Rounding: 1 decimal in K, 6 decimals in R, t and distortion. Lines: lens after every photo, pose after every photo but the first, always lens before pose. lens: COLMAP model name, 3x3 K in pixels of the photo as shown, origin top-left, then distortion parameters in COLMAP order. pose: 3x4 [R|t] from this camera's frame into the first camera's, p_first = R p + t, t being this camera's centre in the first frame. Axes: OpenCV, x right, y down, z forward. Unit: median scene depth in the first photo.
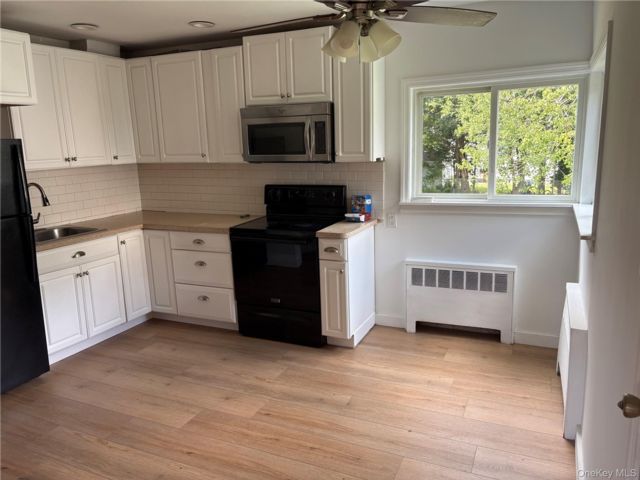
lens RADIAL K [[495.9, 0, 317.7], [0, 495.9, 243.3], [0, 0, 1]] dist [0.057305, -0.068373]
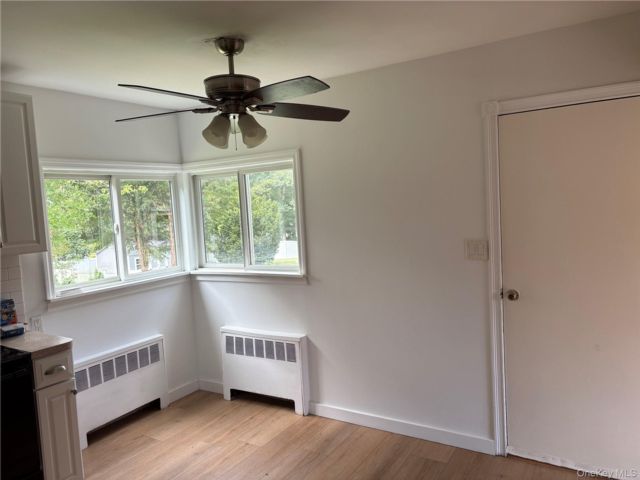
lens RADIAL K [[482.2, 0, 320.0], [0, 482.2, 255.1], [0, 0, 1]] dist [-0.000635, 0.000097]
pose [[0.114056, -0.072830, 0.990801, -0.614014], [0.257197, 0.965473, 0.041361, -0.077480], [-0.959604, 0.250114, 0.128850, 0.477619]]
